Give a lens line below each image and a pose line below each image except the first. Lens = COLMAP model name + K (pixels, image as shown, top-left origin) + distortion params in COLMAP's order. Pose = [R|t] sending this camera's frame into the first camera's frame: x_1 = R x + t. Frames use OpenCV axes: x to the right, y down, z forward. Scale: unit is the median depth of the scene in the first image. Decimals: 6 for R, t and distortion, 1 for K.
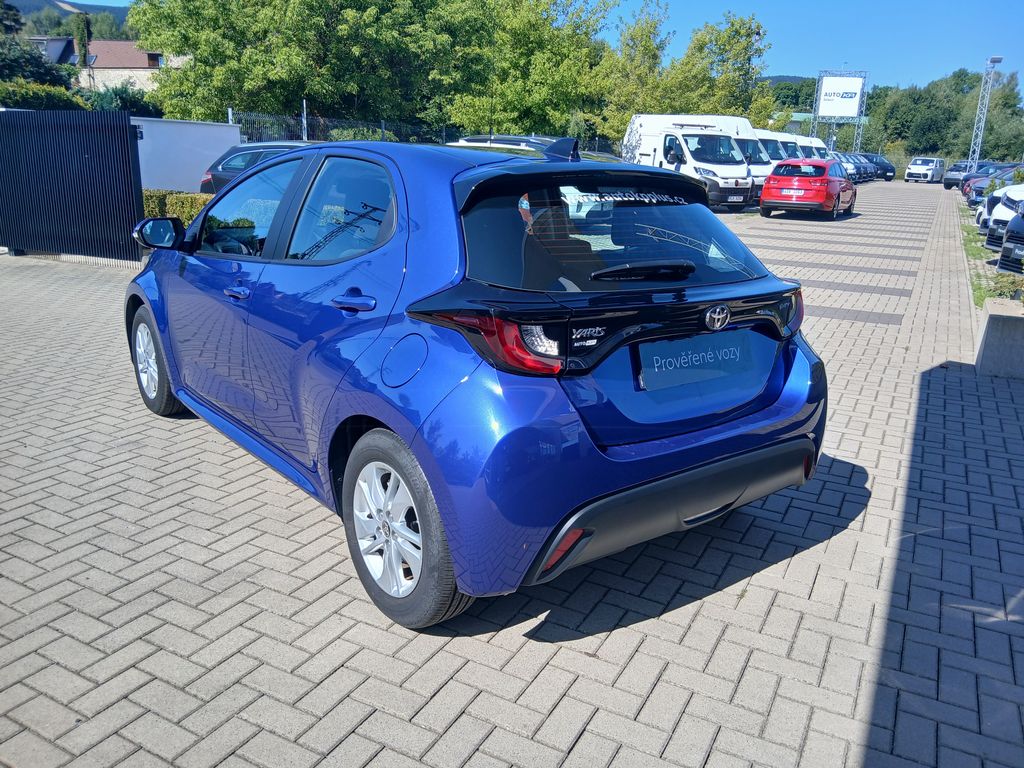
lens RADIAL K [[764.7, 0, 512.0], [0, 764.7, 384.0], [0, 0, 1]] dist [0.103301, -0.158889]
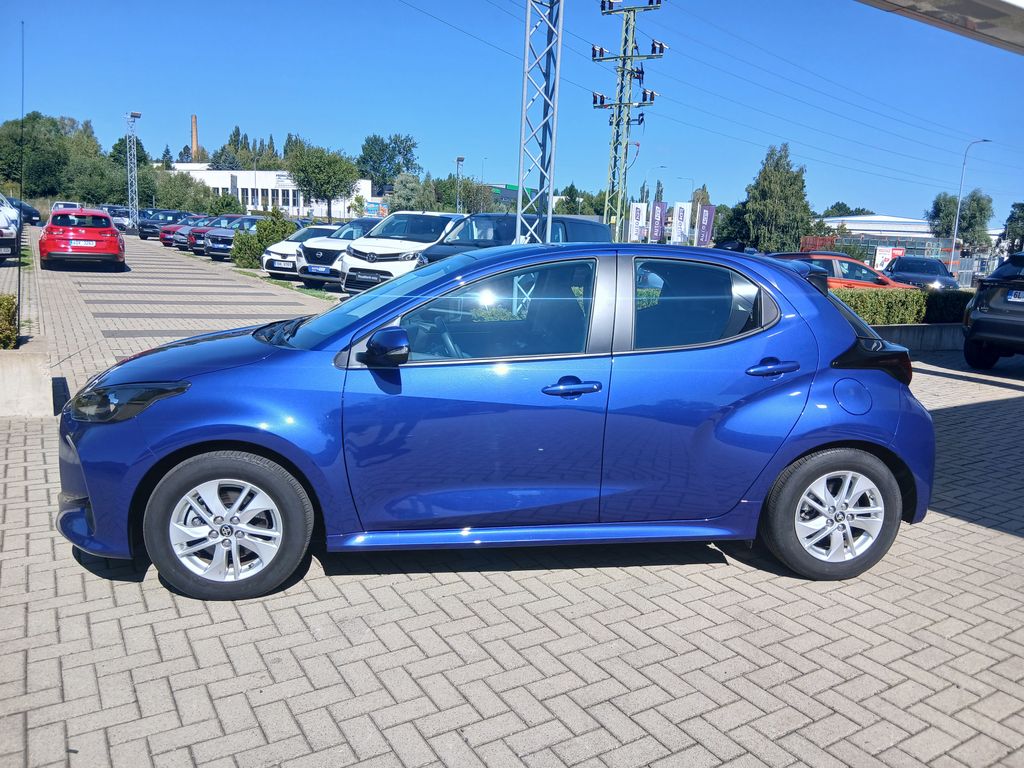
lens RADIAL K [[764.7, 0, 512.0], [0, 764.7, 384.0], [0, 0, 1]] dist [0.103301, -0.158889]
pose [[0.510917, -0.166200, 0.843411, -1.098481], [0.209320, 0.975654, 0.065459, -0.182688], [-0.833756, 0.143099, 0.533267, 0.465843]]
